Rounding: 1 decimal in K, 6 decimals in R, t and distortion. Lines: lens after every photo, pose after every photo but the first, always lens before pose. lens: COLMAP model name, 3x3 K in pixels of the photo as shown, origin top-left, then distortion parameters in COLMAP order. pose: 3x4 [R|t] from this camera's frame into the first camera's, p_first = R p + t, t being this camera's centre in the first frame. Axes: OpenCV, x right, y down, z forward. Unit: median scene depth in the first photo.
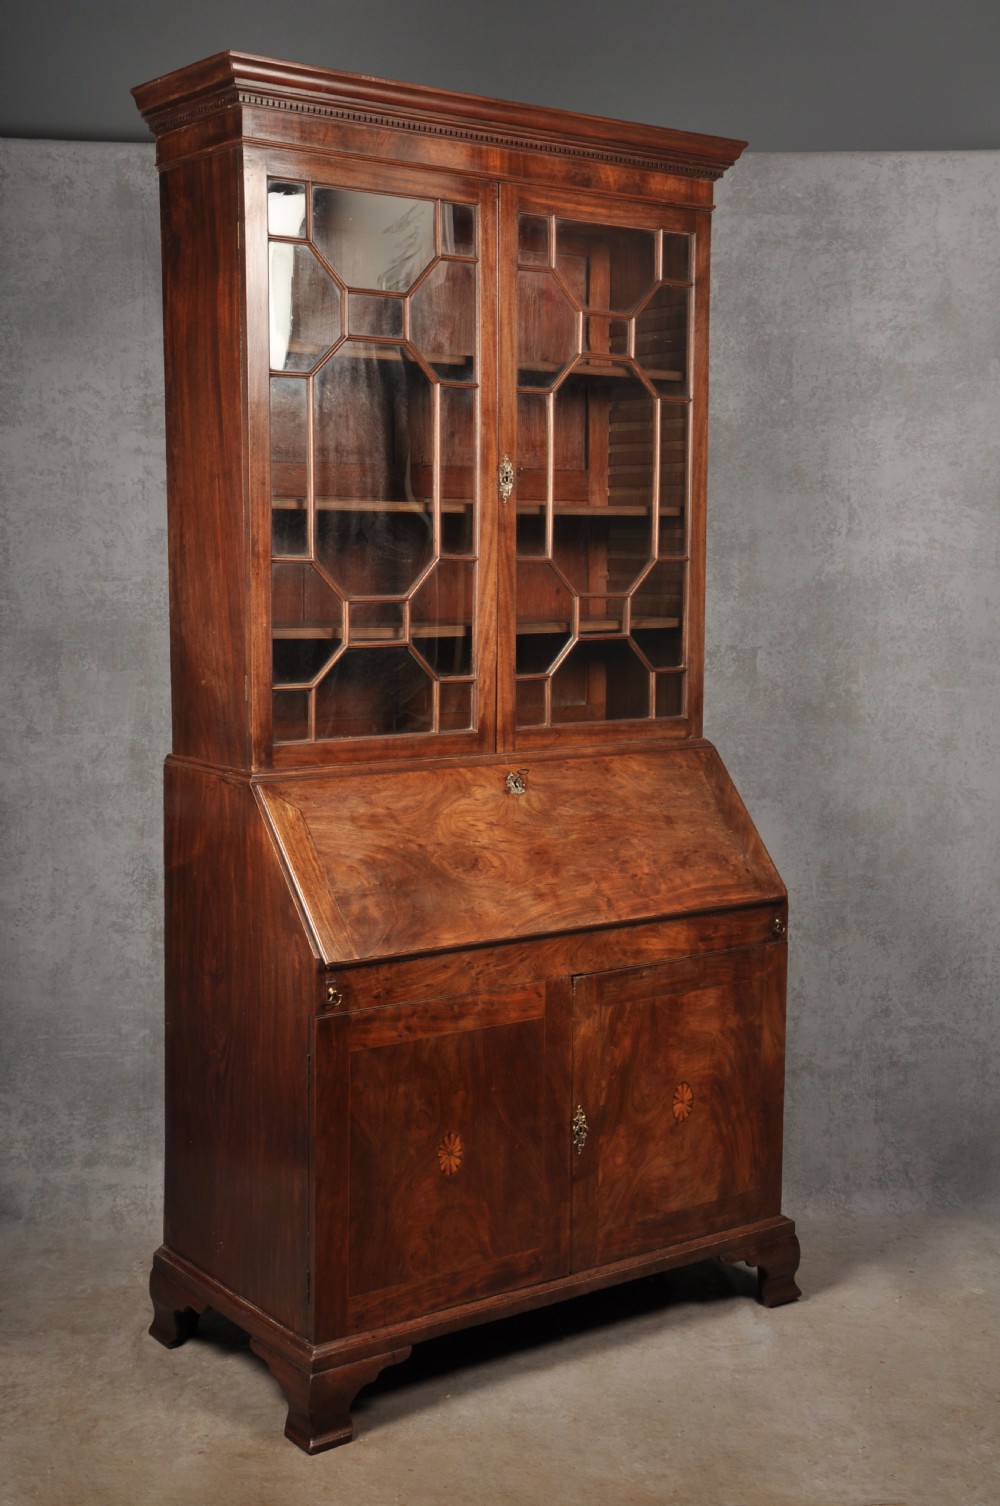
lens RADIAL K [[1892.0, 0, 499.3], [0, 1892.0, 749.6], [0, 0, 1]] dist [0.094999, 0.000000]
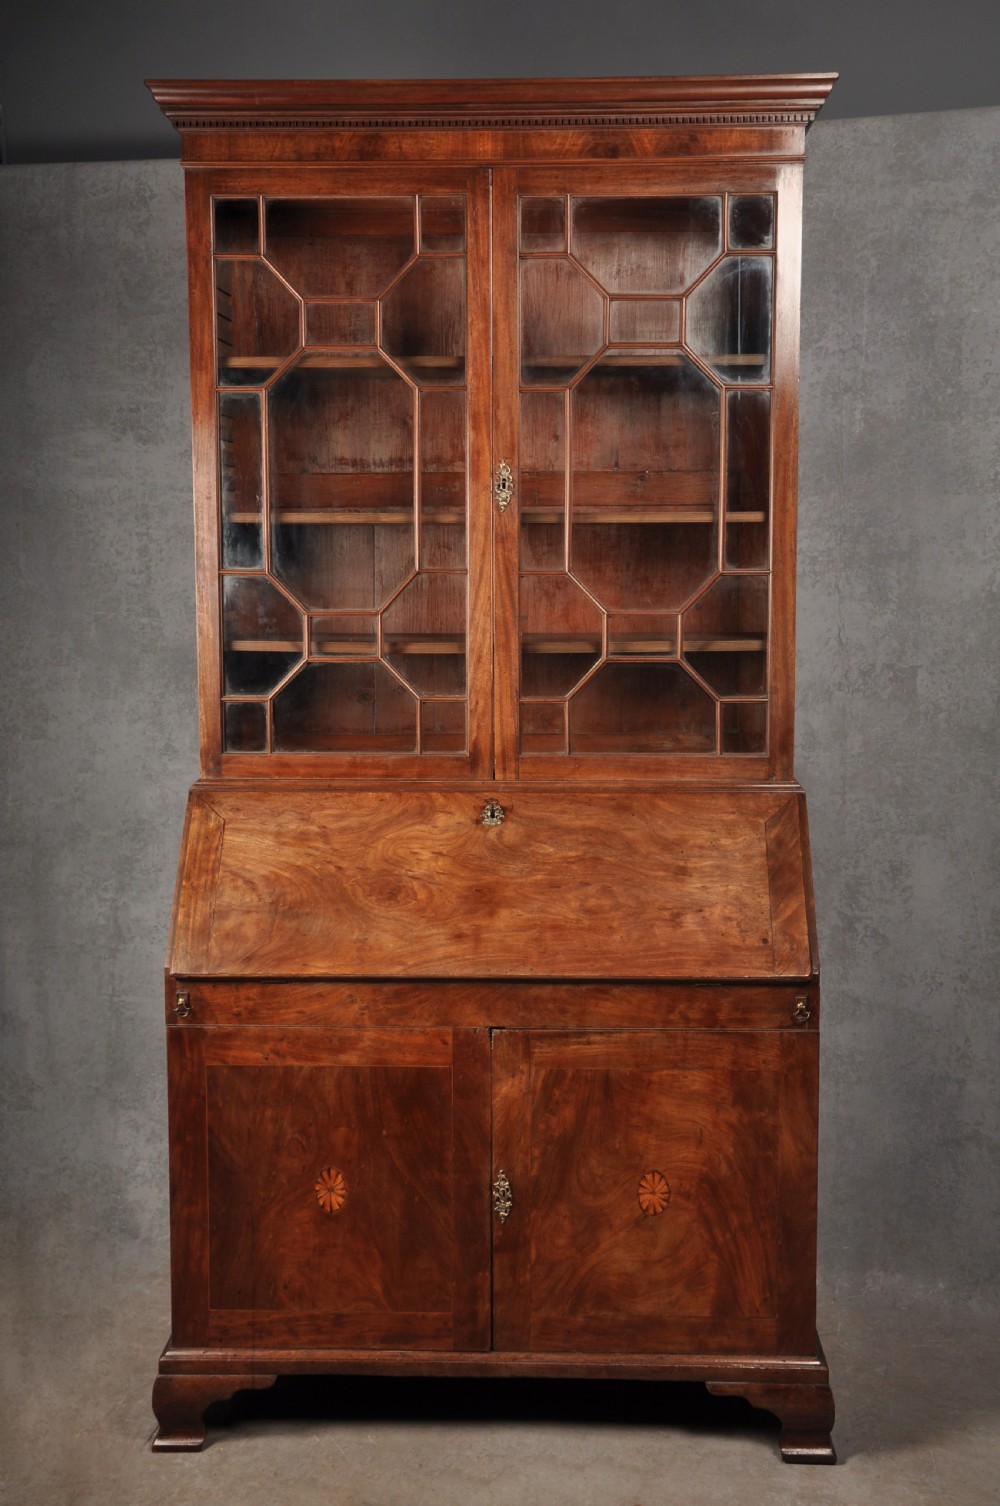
lens RADIAL K [[1785.4, 0, 509.0], [0, 1785.4, 751.8], [0, 0, 1]] dist [0.075406, 0.000000]
pose [[0.787701, 0.063160, -0.612812, 0.557627], [-0.060757, 0.997846, 0.024747, -0.035011], [0.613055, 0.017739, 0.789841, 0.315103]]
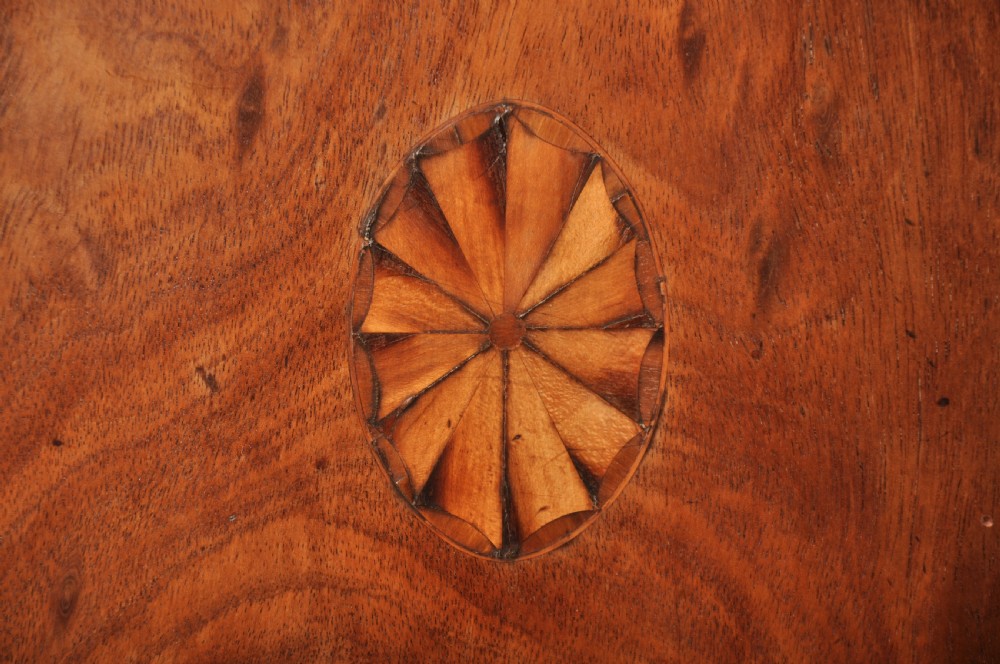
lens RADIAL K [[1377.5, 0, 499.2], [0, 1377.5, 330.4], [0, 0, 1]] dist [0.140064, 0.000000]
pose [[0.812596, 0.036919, -0.581657, 0.016140], [-0.049137, 0.998778, -0.005251, 0.201575], [0.580752, 0.032848, 0.813417, 0.889352]]
